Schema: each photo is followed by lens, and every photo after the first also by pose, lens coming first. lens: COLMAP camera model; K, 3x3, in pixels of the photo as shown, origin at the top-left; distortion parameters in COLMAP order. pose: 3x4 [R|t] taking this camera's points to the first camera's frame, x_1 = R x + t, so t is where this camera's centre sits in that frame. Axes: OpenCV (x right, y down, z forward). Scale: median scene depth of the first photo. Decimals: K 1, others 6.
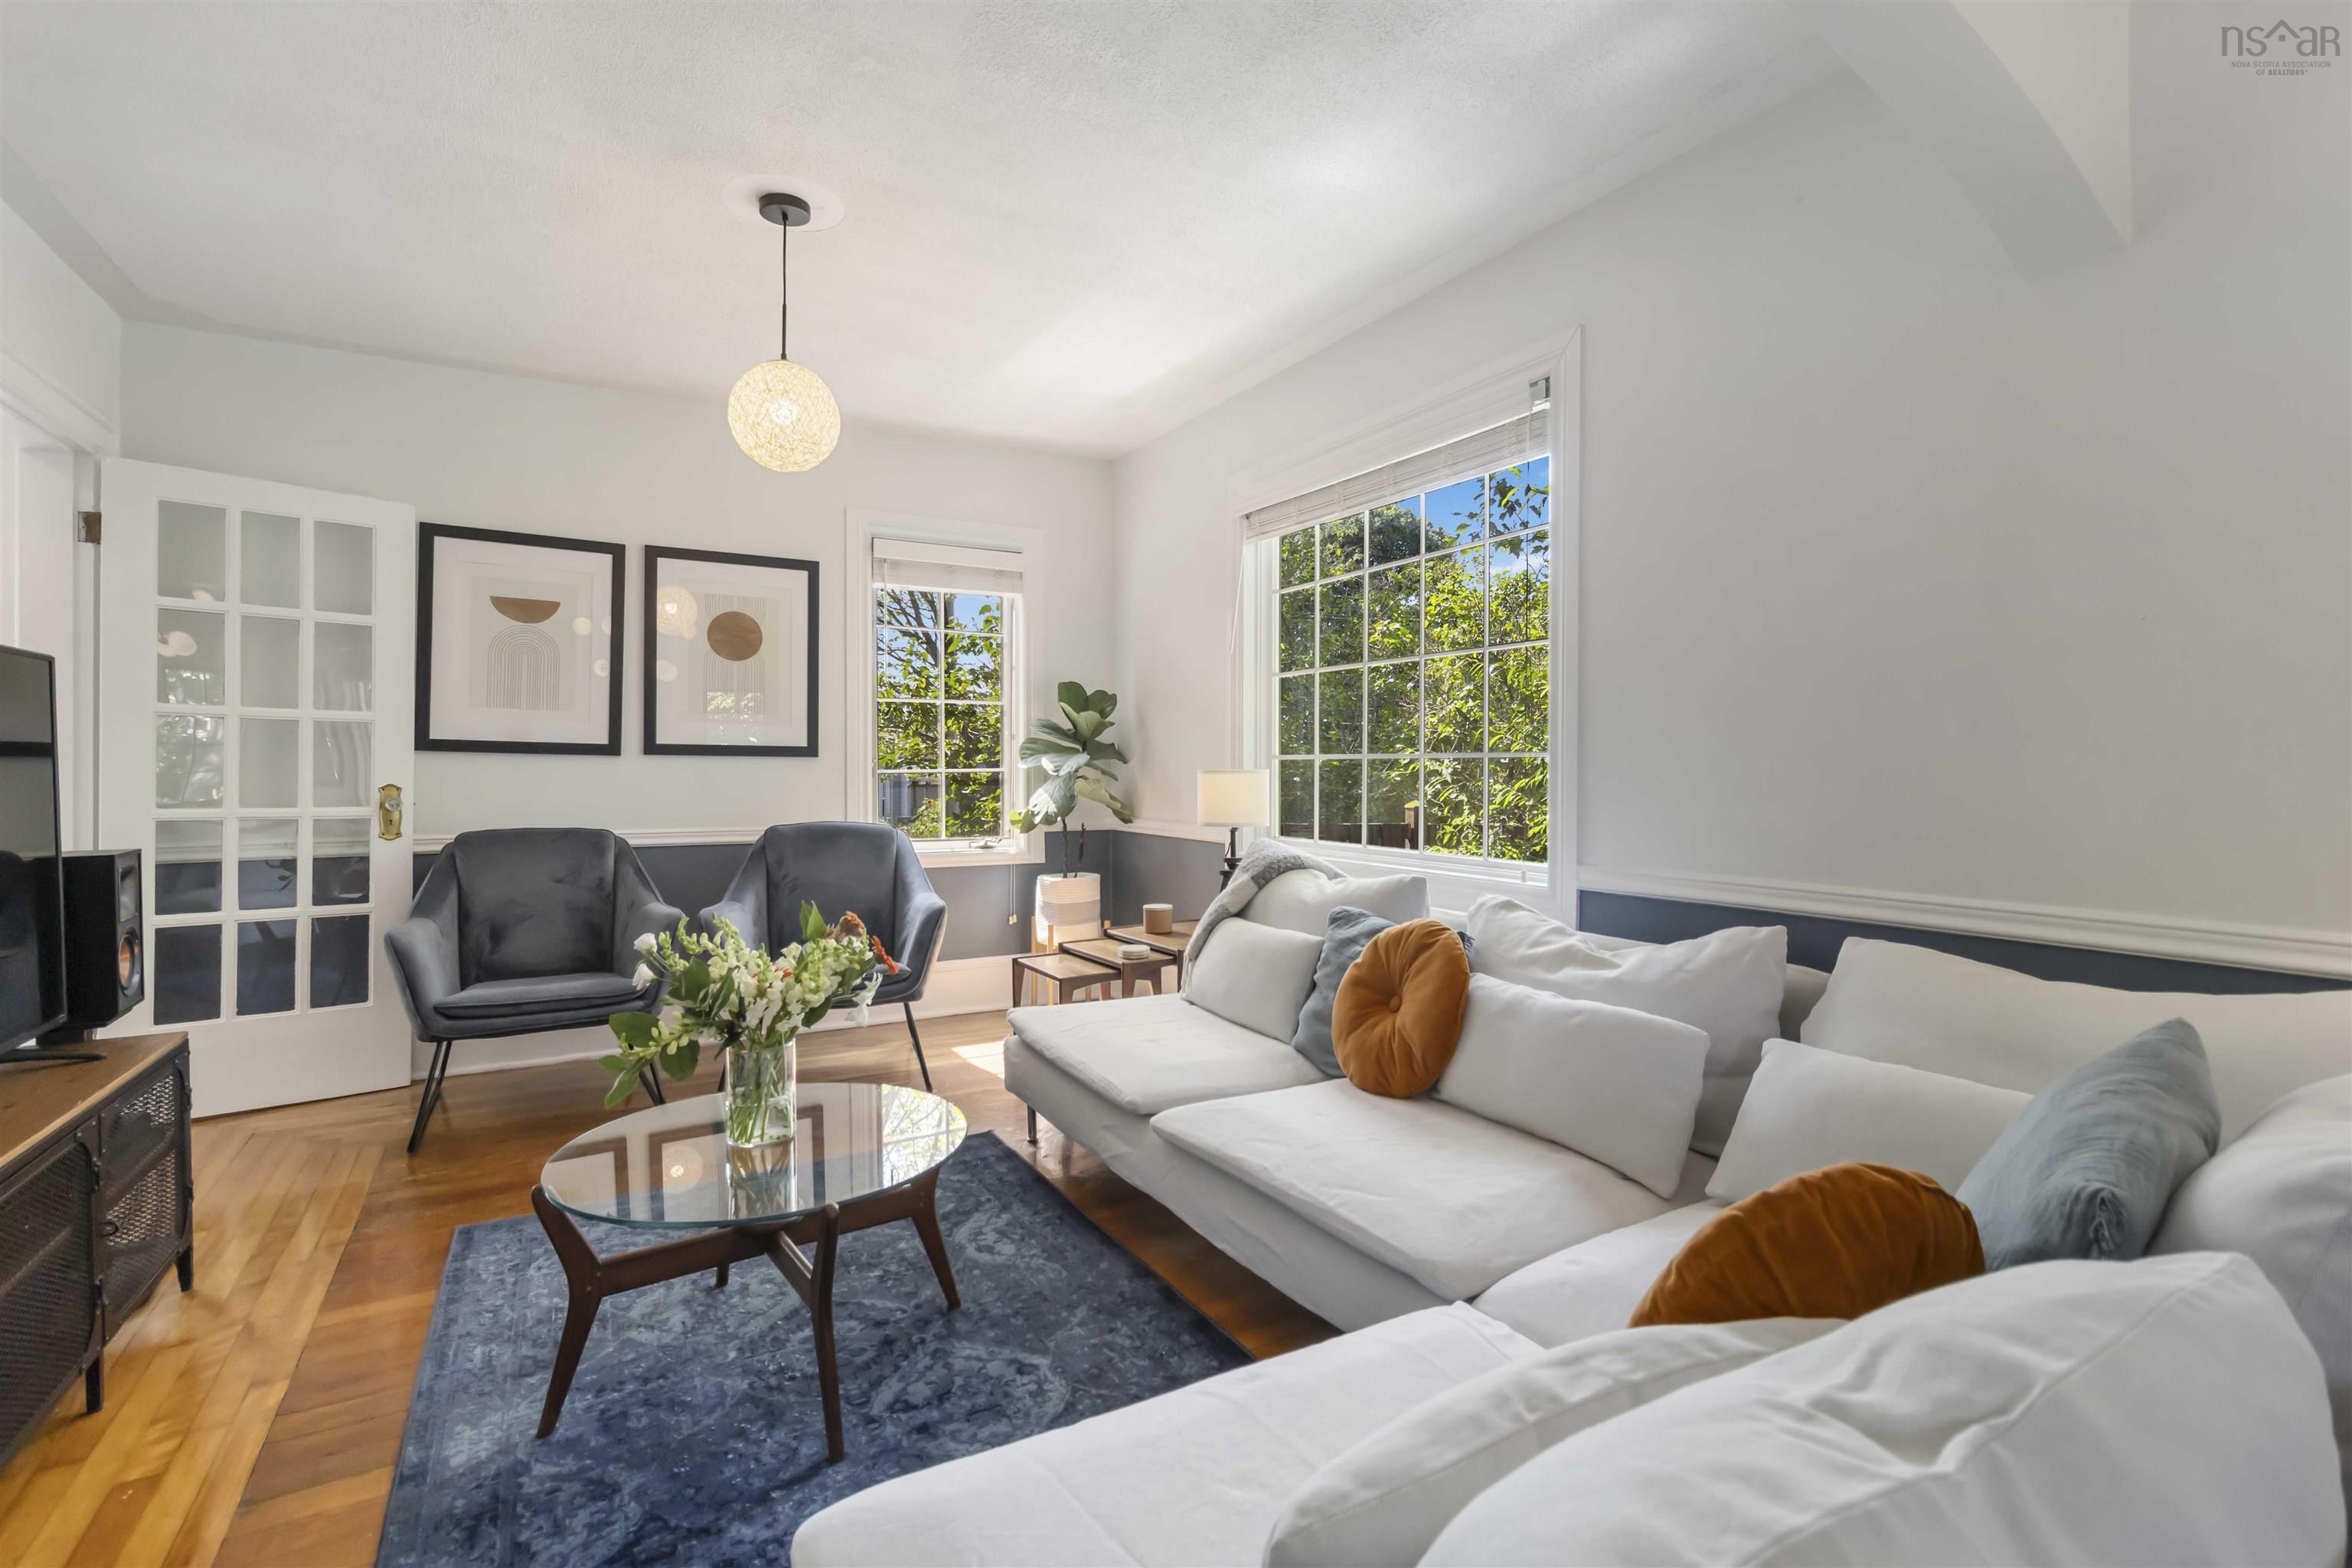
lens RADIAL K [[1097.8, 0, 1193.7], [0, 1097.8, 776.4], [0, 0, 1]] dist [-0.003828, 0.001488]
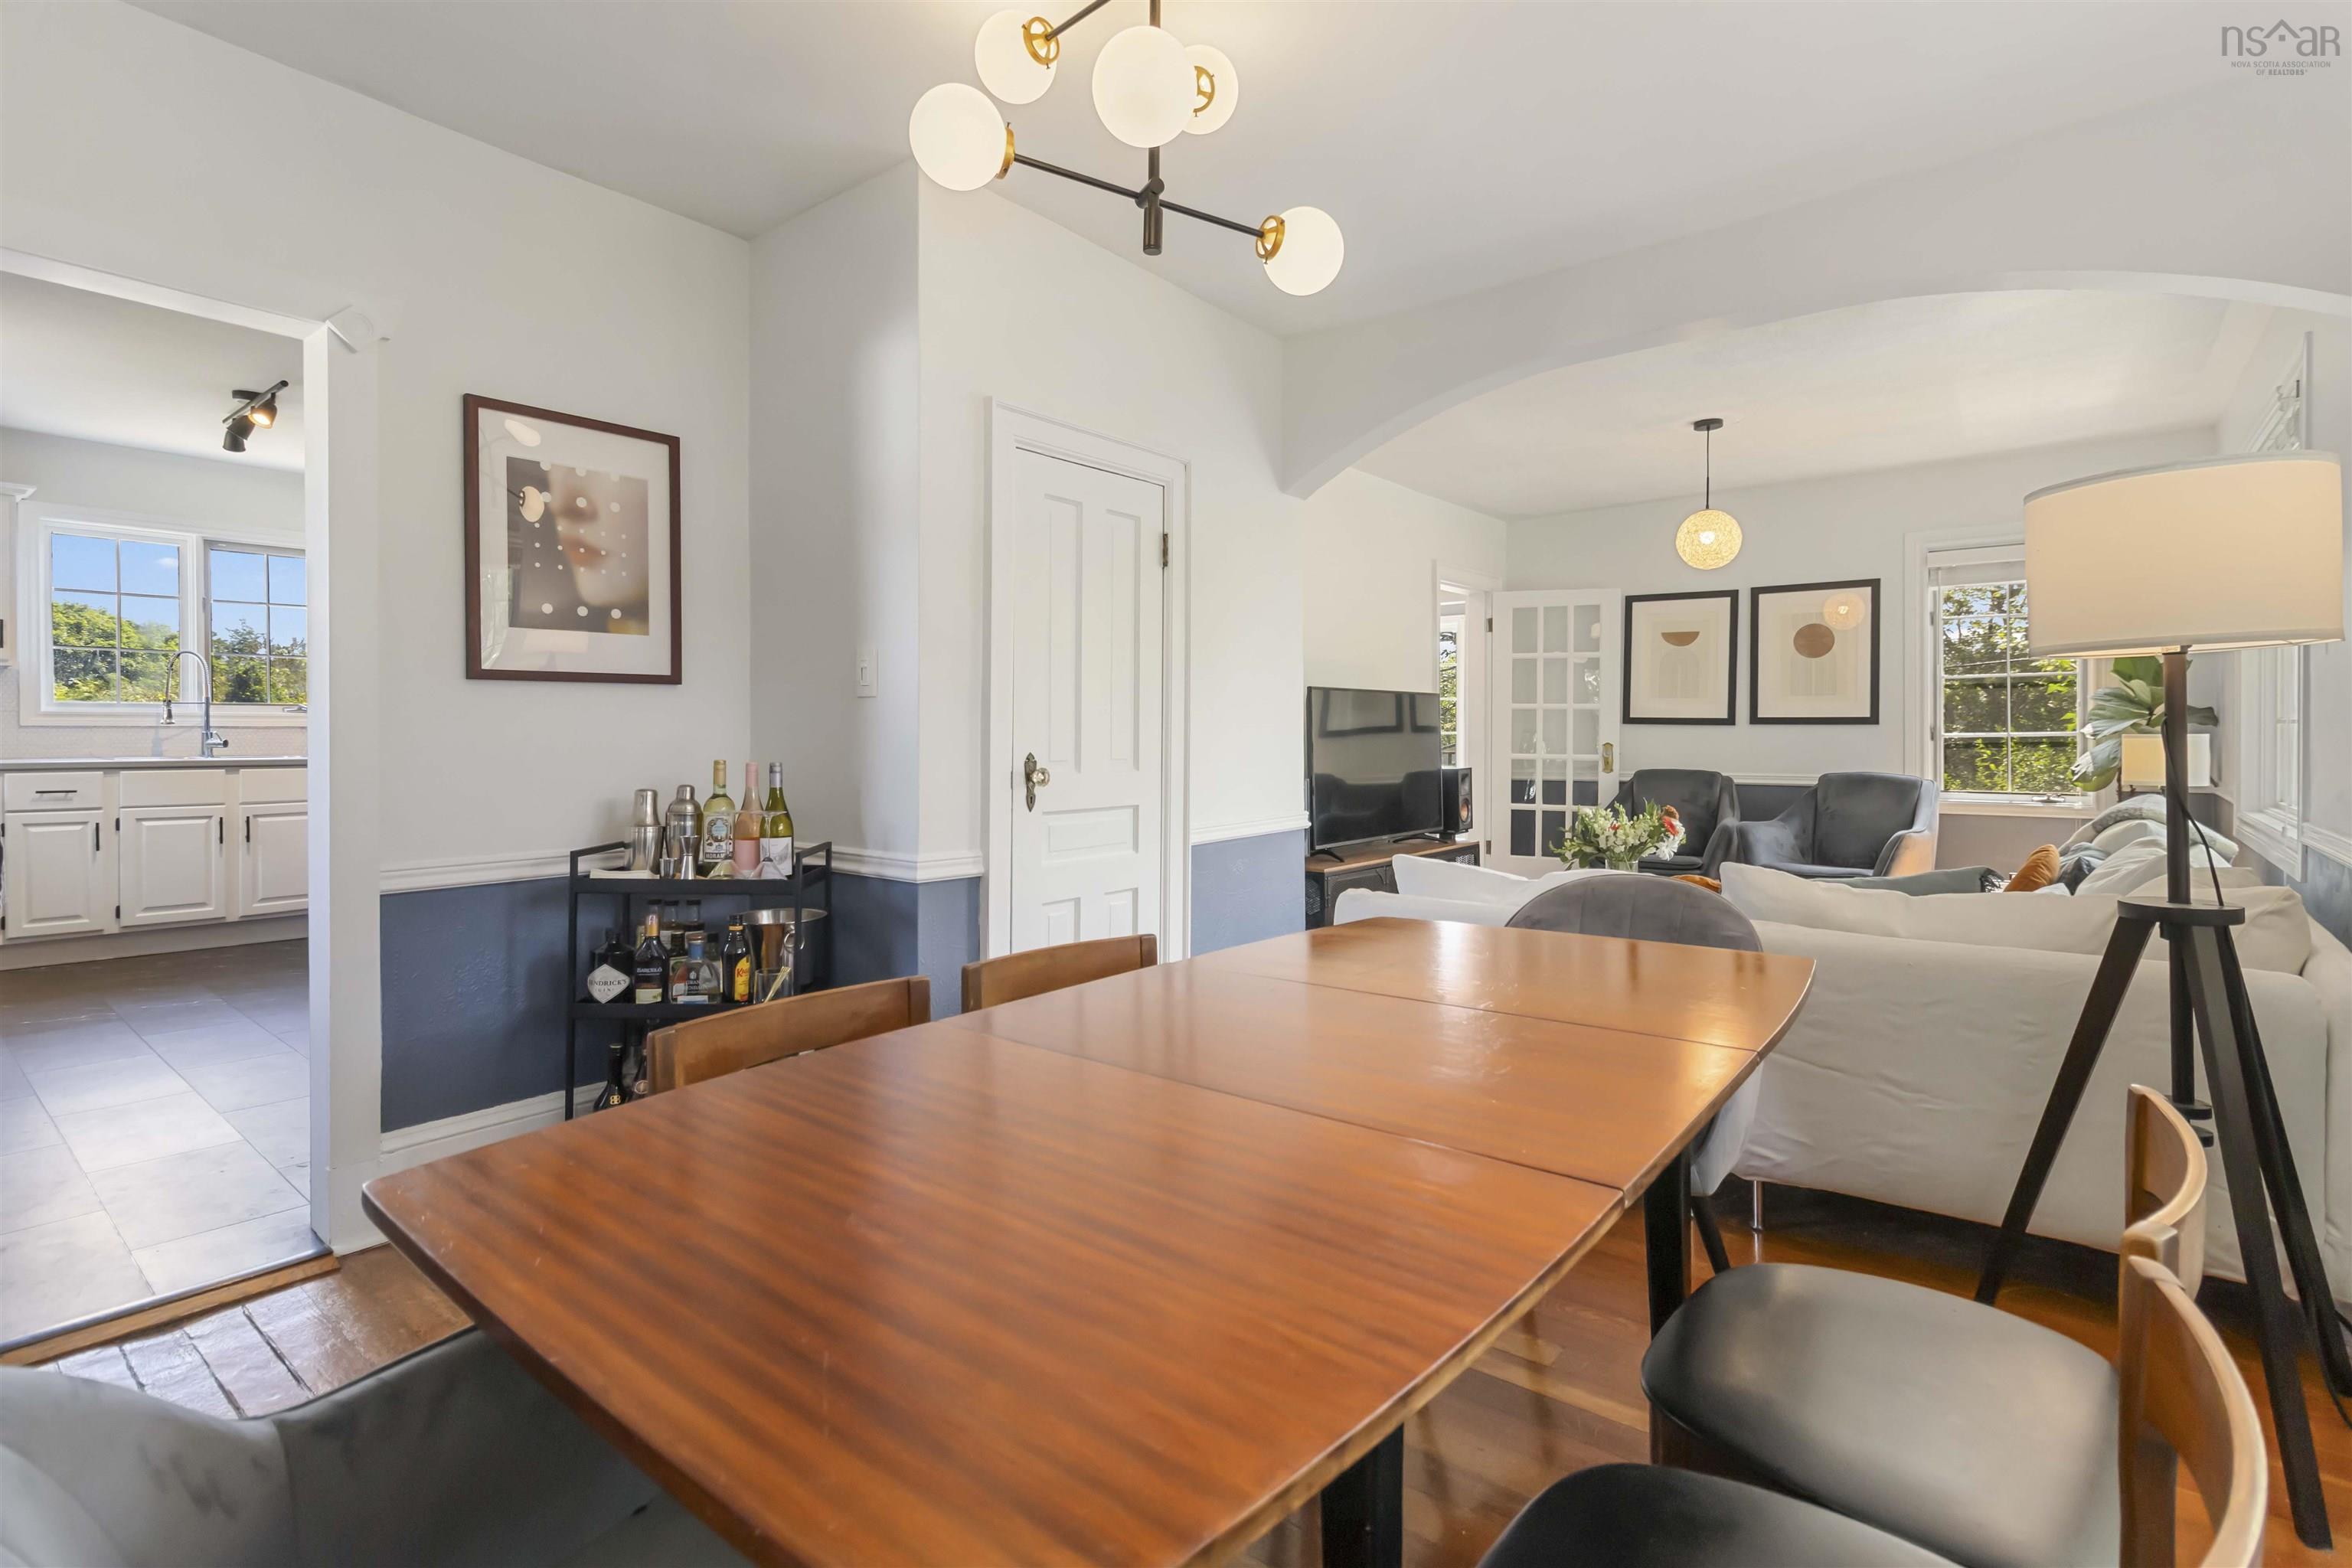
lens RADIAL K [[1097.8, 0, 1178.0], [0, 1097.8, 736.2], [0, 0, 1]] dist [-0.003828, 0.001488]
pose [[0.363850, 0.000886, -0.931457, 0.686263], [-0.002888, 0.999996, -0.000177, -0.001133], [0.931453, 0.002755, 0.363851, -0.325452]]
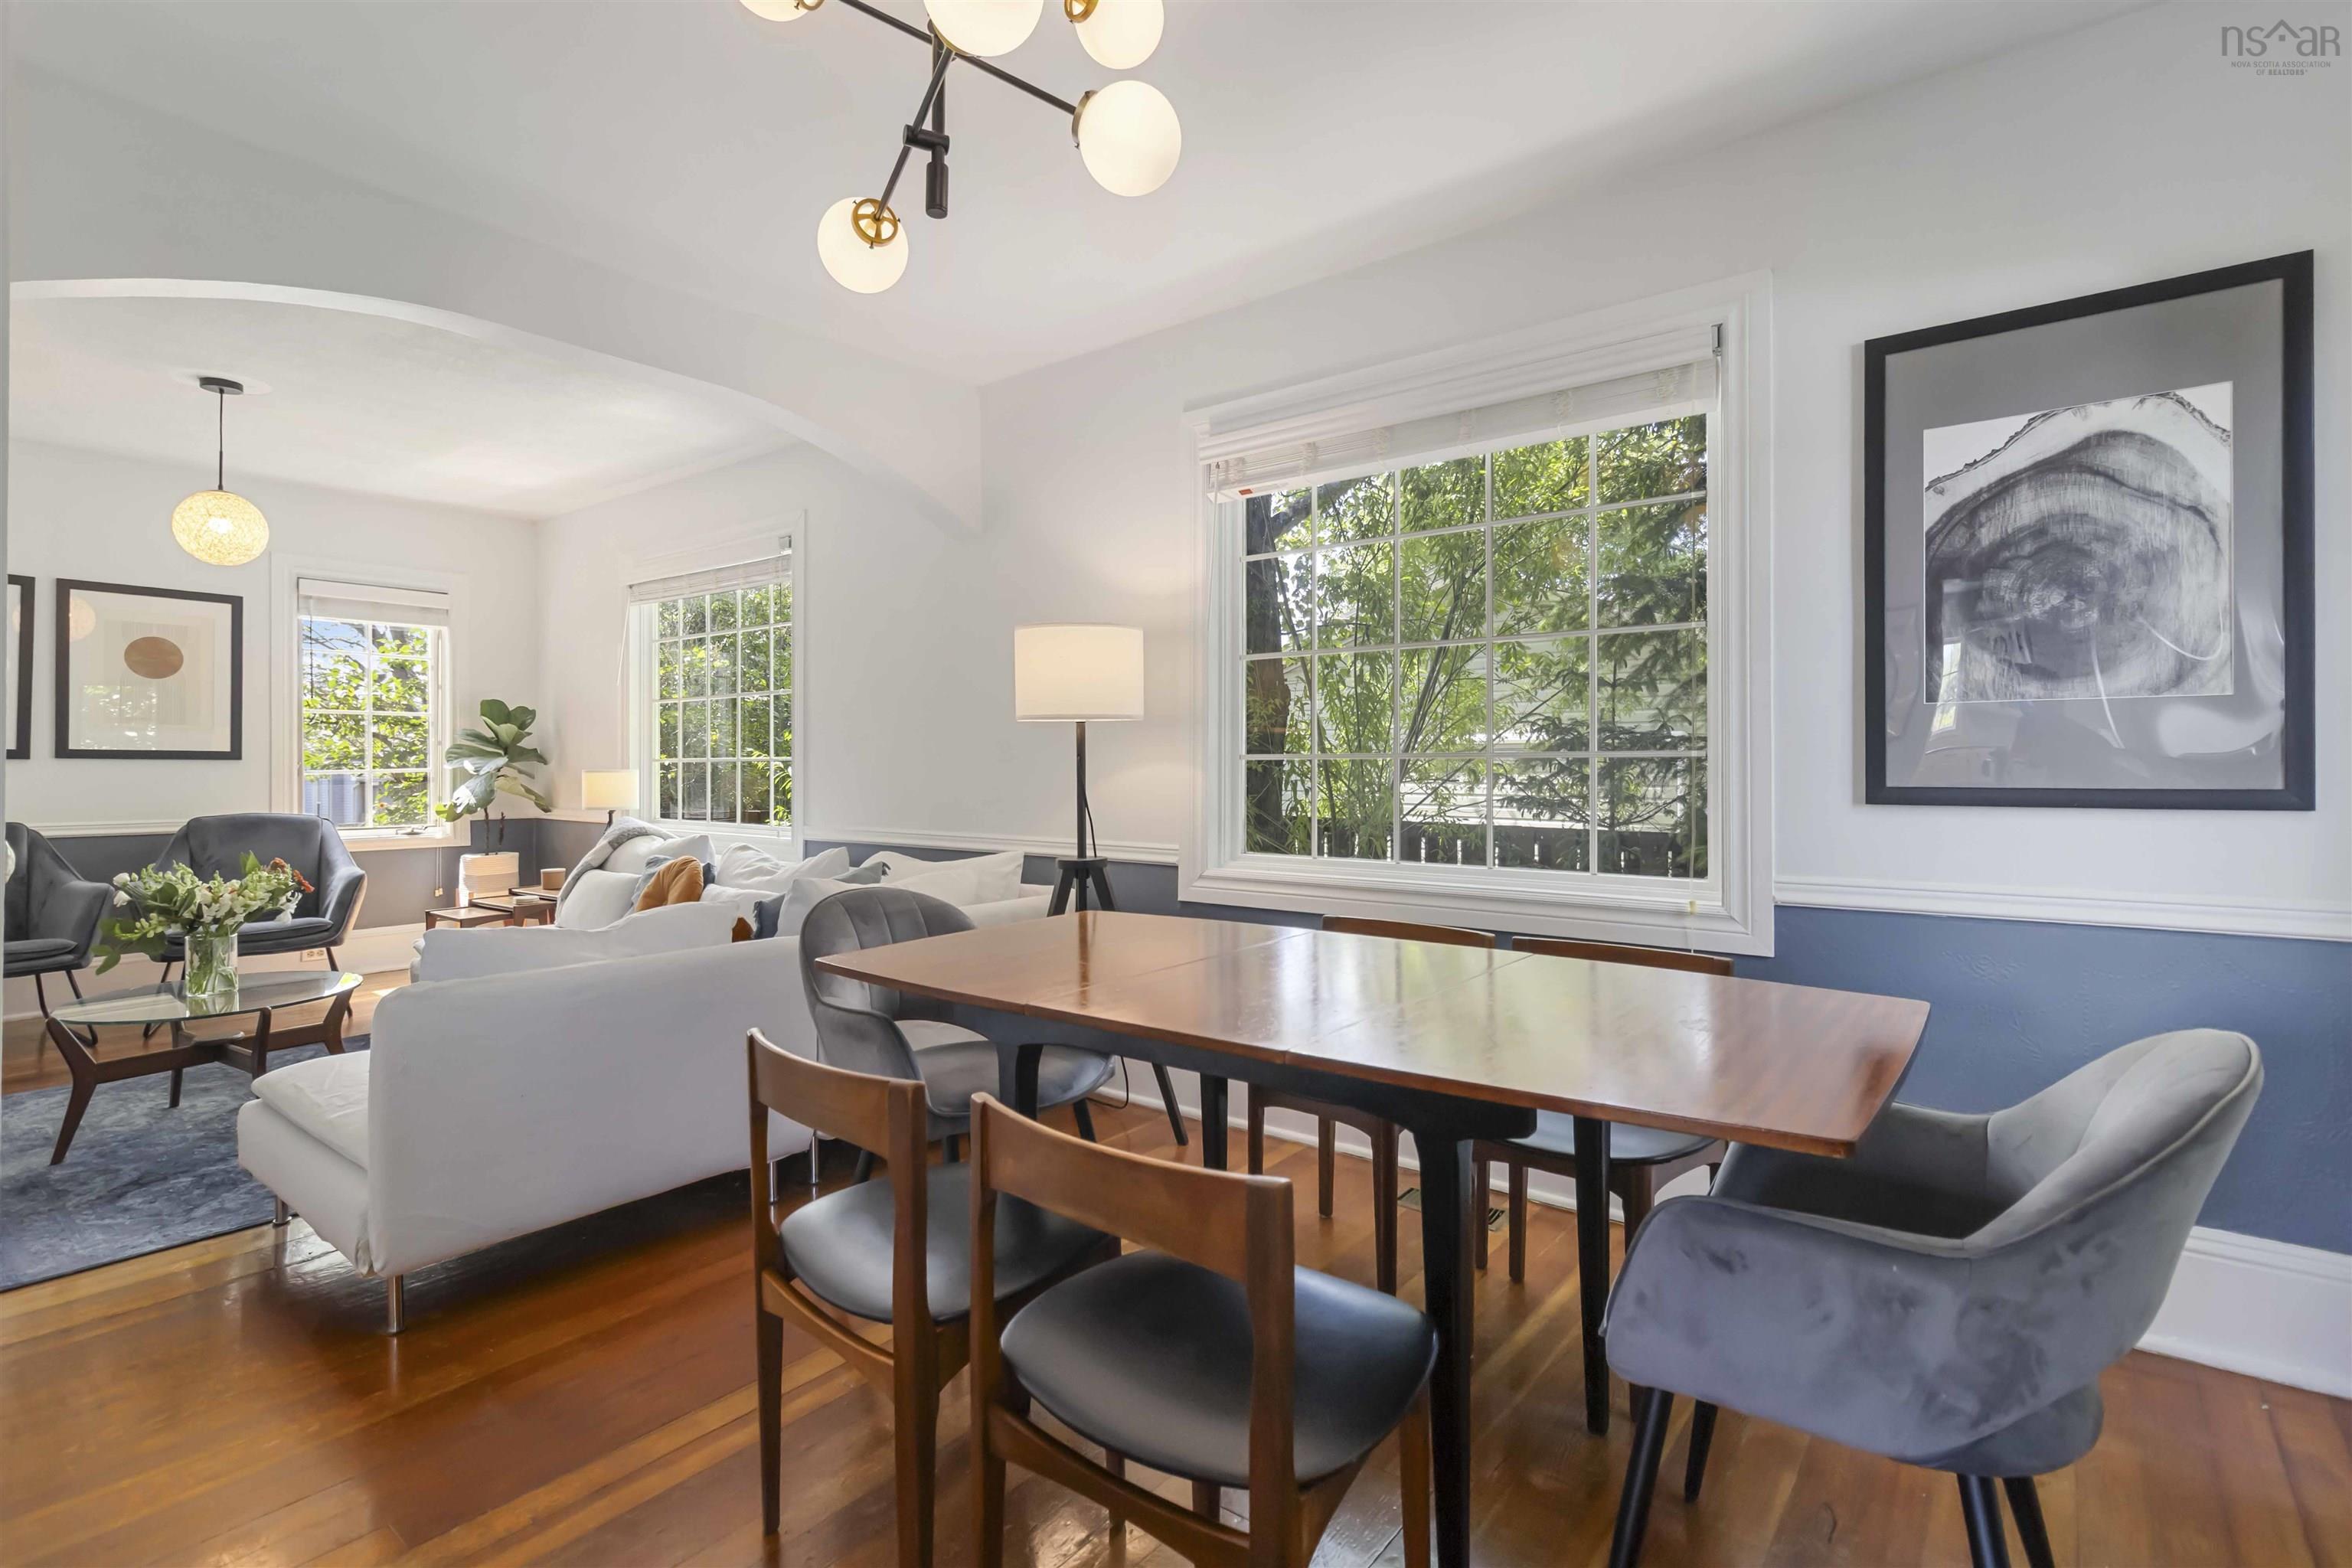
lens RADIAL K [[1097.8, 0, 1183.0], [0, 1097.8, 764.0], [0, 0, 1]] dist [-0.003828, 0.001488]
pose [[0.924350, -0.001972, 0.381540, 0.173425], [0.005002, 0.999963, -0.006949, -0.000103], [-0.381513, 0.008332, 0.924326, -0.571366]]
